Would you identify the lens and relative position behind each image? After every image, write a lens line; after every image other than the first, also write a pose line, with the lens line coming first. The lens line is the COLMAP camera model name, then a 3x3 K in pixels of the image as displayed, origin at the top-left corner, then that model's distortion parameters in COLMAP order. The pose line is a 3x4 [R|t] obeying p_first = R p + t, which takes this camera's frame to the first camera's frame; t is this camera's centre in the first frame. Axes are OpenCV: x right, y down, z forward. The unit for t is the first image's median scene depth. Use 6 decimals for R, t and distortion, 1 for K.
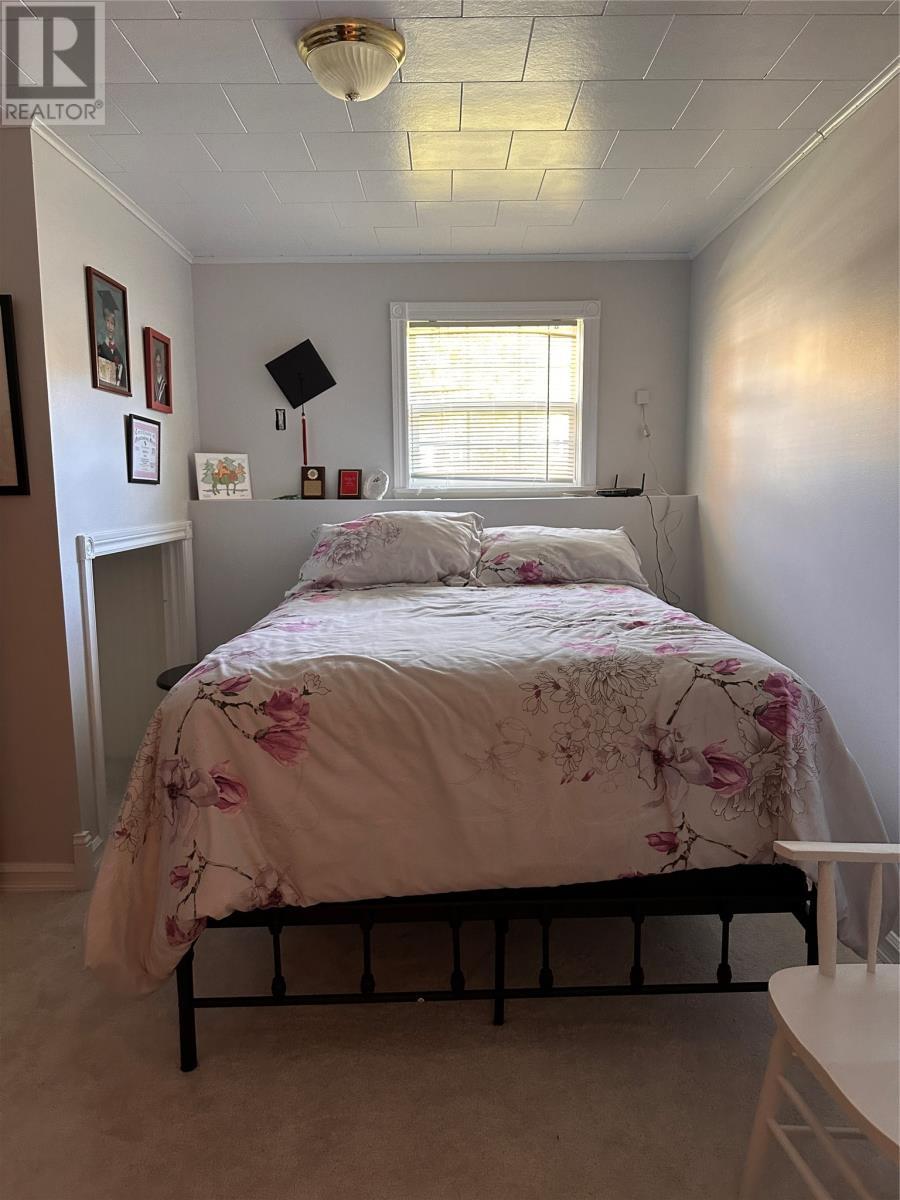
lens RADIAL K [[832.8, 0, 450.0], [0, 832.8, 600.0], [0, 0, 1]] dist [0.108970, -0.155490]
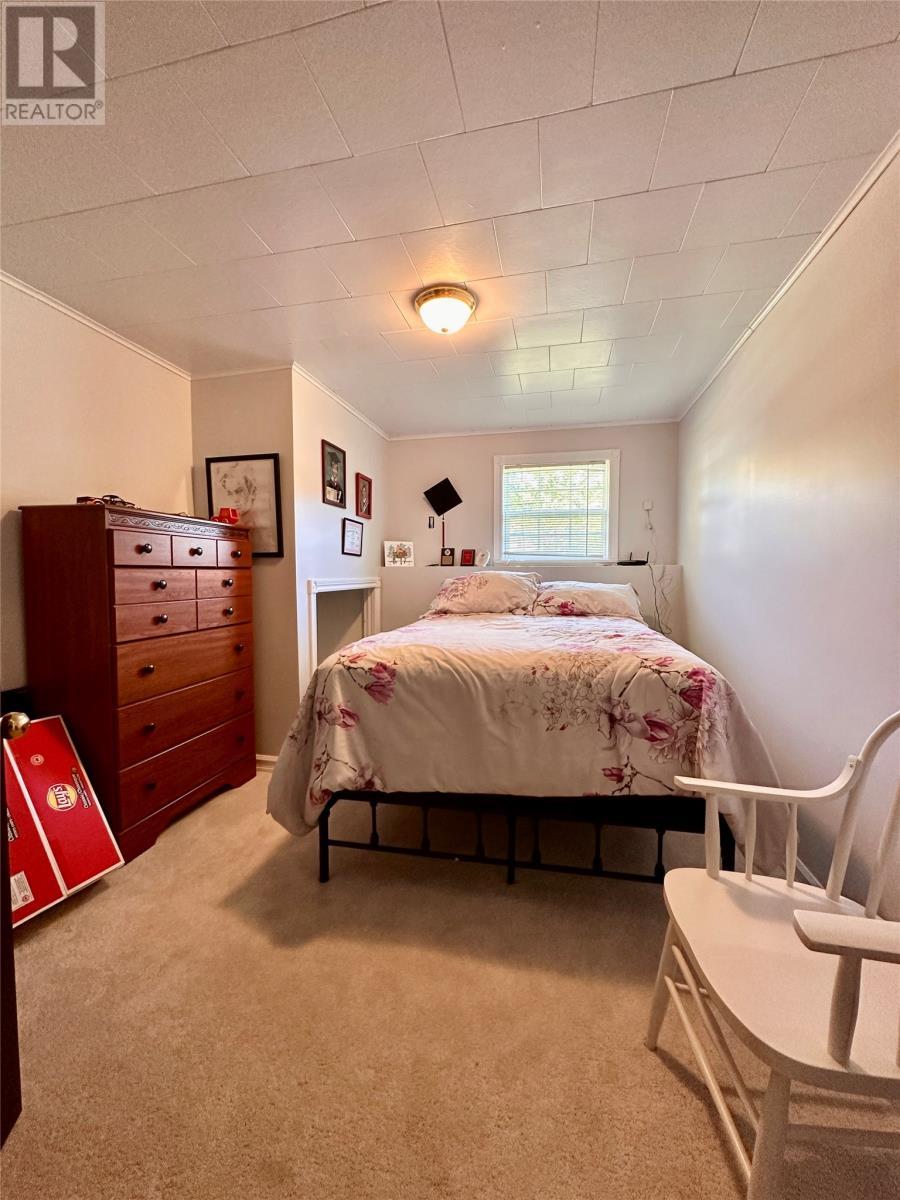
lens RADIAL K [[478.8, 0, 450.0], [0, 478.8, 600.0], [0, 0, 1]] dist [-0.001426, -0.000144]
pose [[0.973844, 0.021155, -0.226231, 0.149545], [-0.038539, 0.996609, -0.072704, 0.047072], [0.223926, 0.079521, 0.971357, 0.072646]]
